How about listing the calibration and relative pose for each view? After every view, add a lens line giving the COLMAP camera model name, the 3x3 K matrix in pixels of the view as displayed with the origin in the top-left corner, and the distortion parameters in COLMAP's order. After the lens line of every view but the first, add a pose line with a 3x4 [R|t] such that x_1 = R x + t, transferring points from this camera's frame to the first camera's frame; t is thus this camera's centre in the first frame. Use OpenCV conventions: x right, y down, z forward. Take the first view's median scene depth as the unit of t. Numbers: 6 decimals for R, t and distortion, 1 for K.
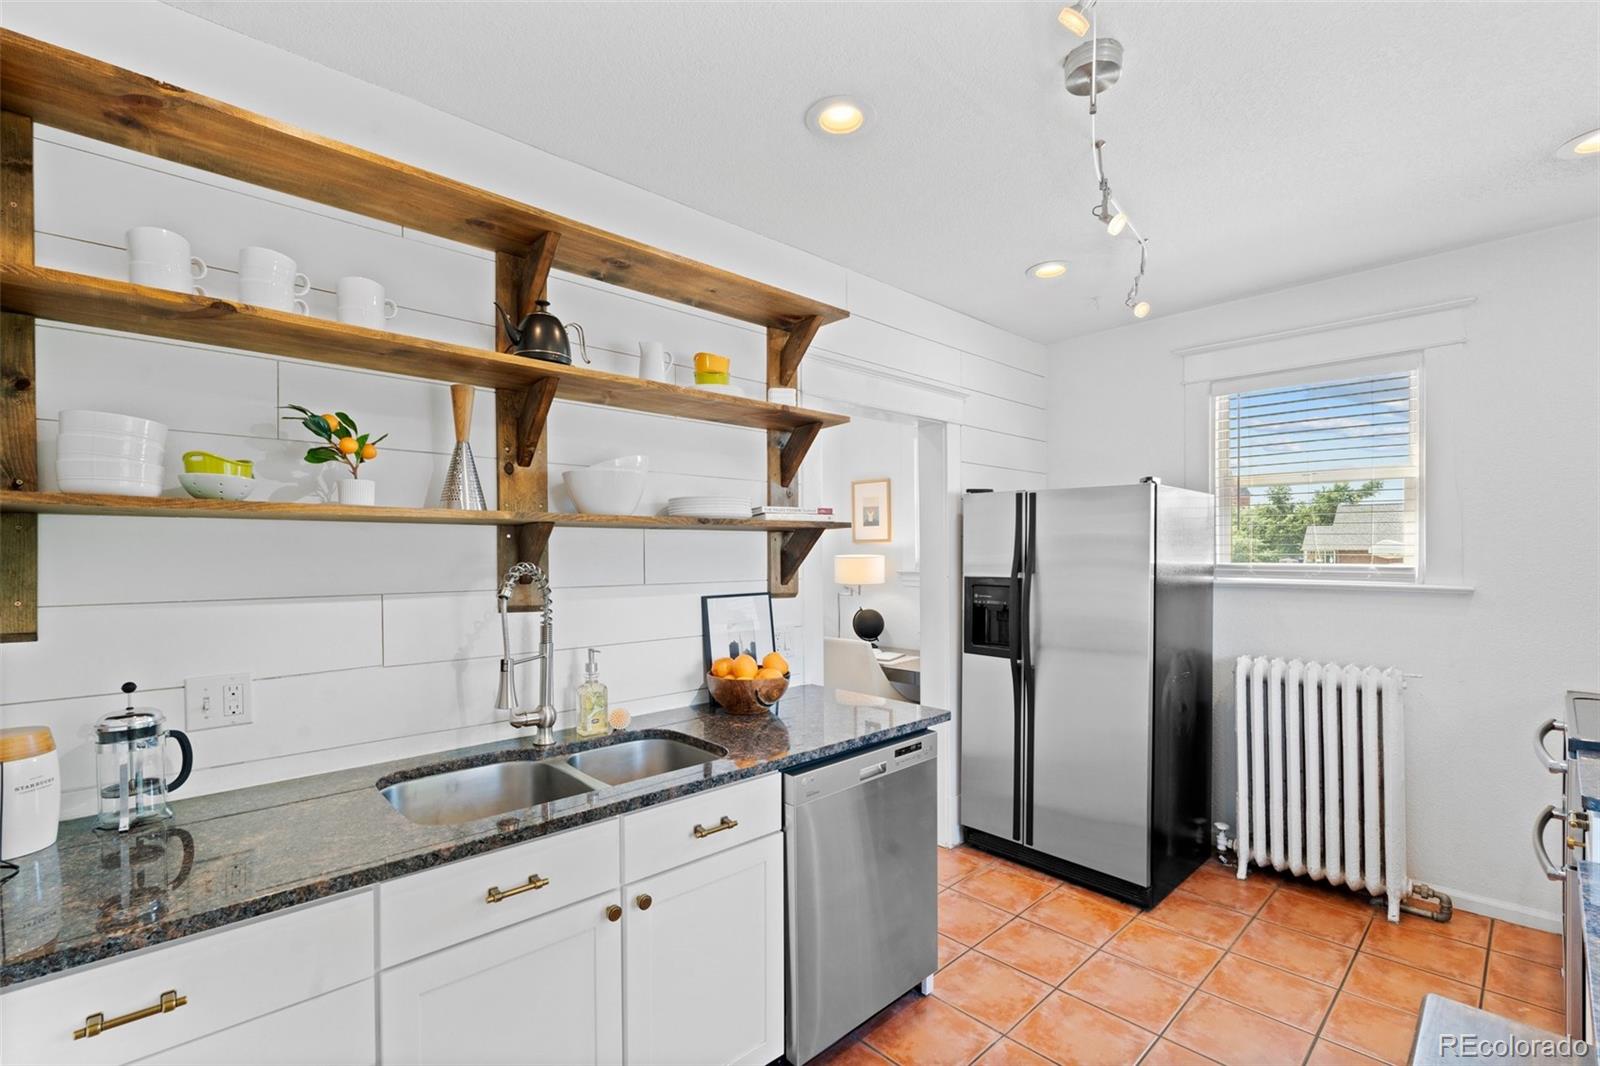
lens RADIAL K [[703.4, 0, 797.3], [0, 703.4, 548.6], [0, 0, 1]] dist [-0.004050, 0.000261]
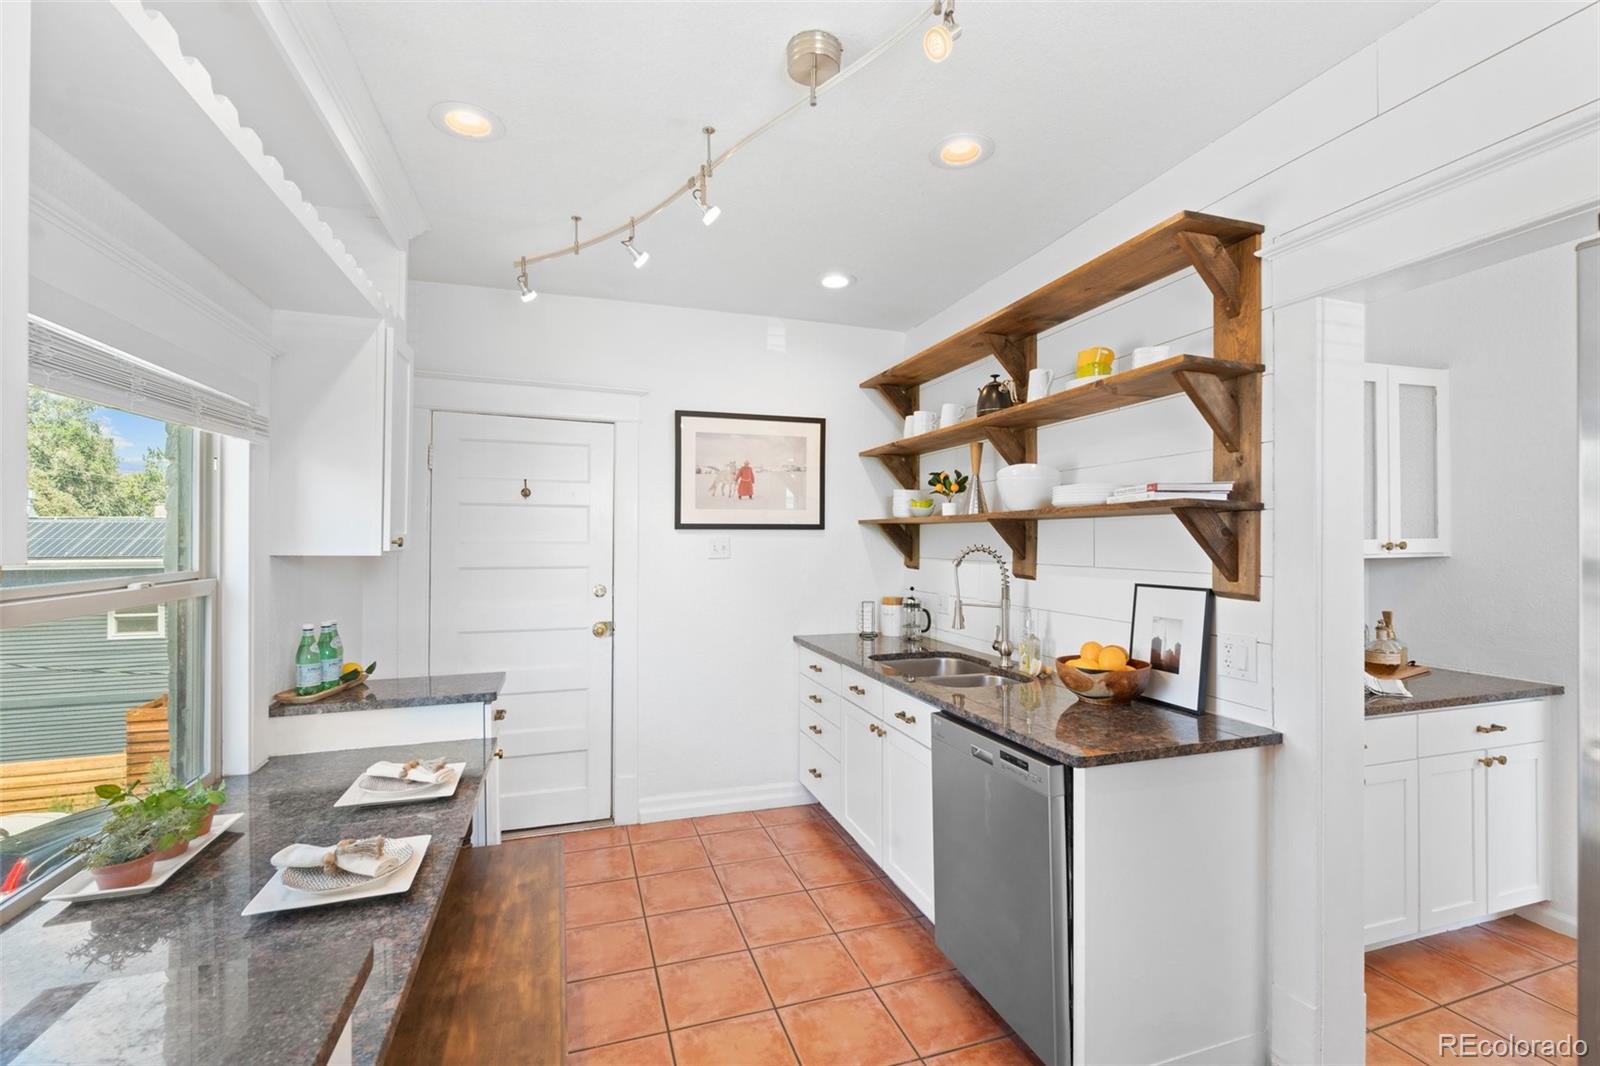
lens RADIAL K [[697.4, 0, 799.5], [0, 697.4, 535.4], [0, 0, 1]] dist [-0.004179, -0.000162]
pose [[-0.420940, -0.001959, -0.907086, 0.792616], [0.006315, 0.999967, -0.005090, 0.002812], [0.907067, -0.007871, -0.420914, 0.831764]]
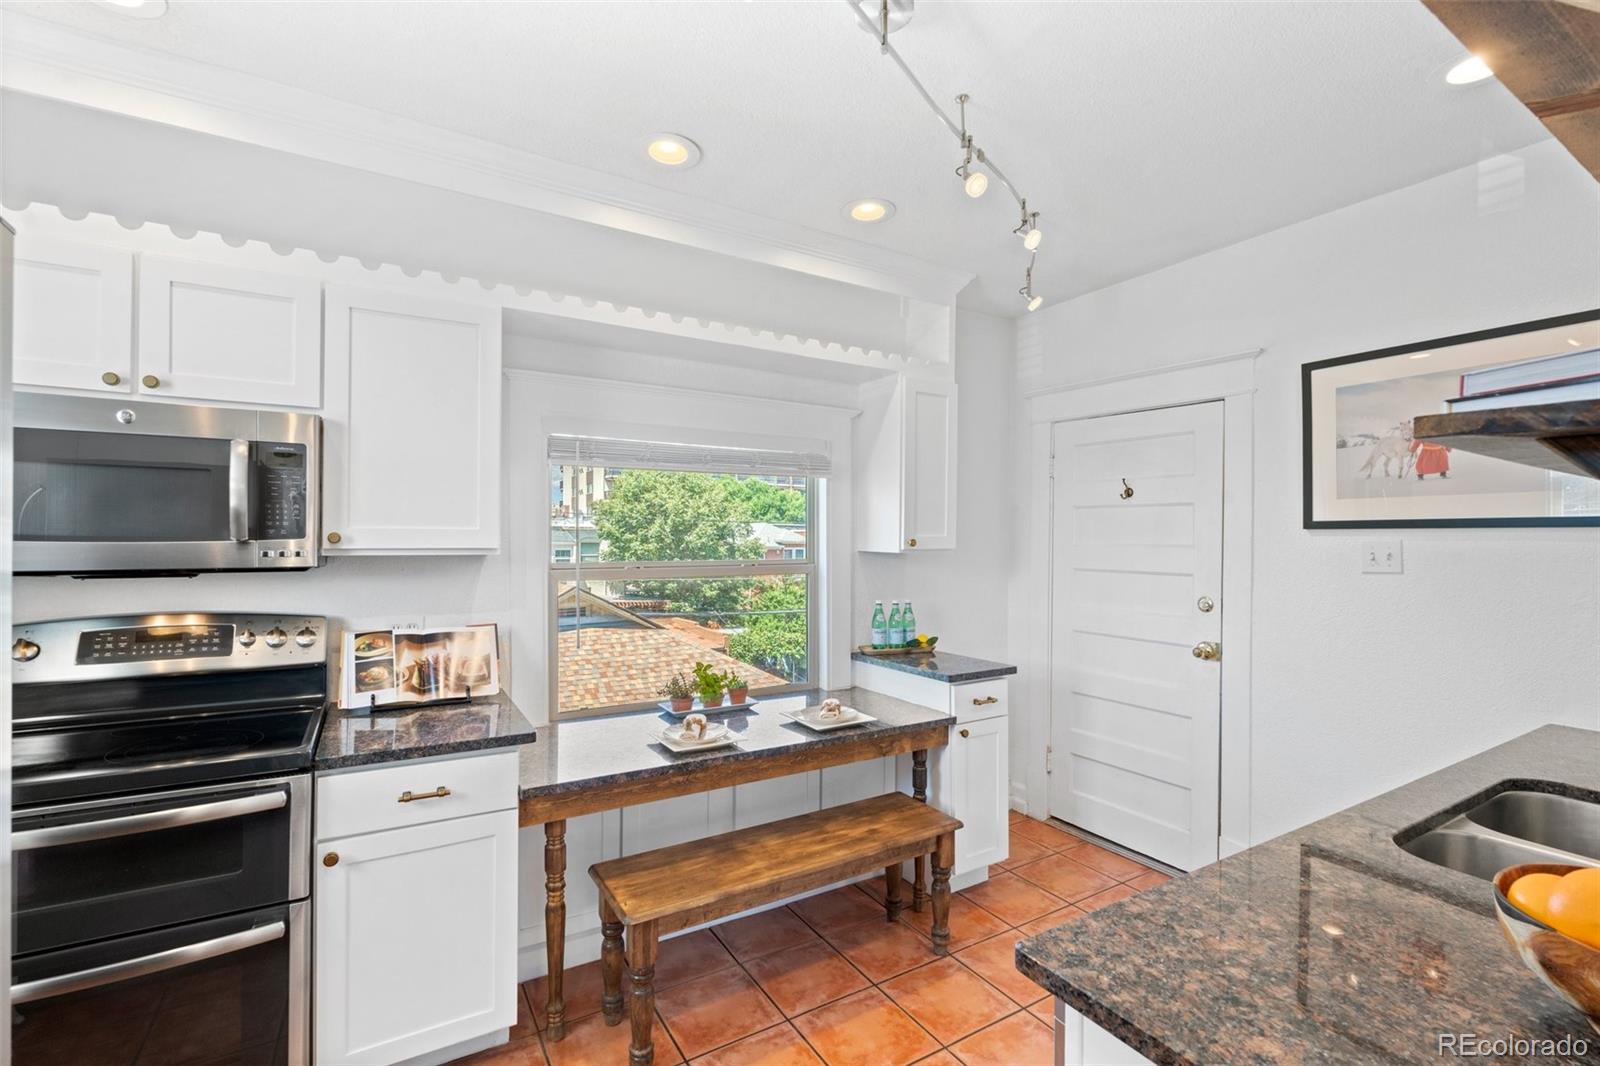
lens RADIAL K [[707.1, 0, 801.9], [0, 707.1, 535.0], [0, 0, 1]] dist [-0.004128, -0.000280]
pose [[-0.979136, -0.001661, 0.203200, 0.204509], [-0.004430, 0.999903, -0.013172, 0.006467], [-0.203158, -0.013798, -0.979049, 1.126954]]
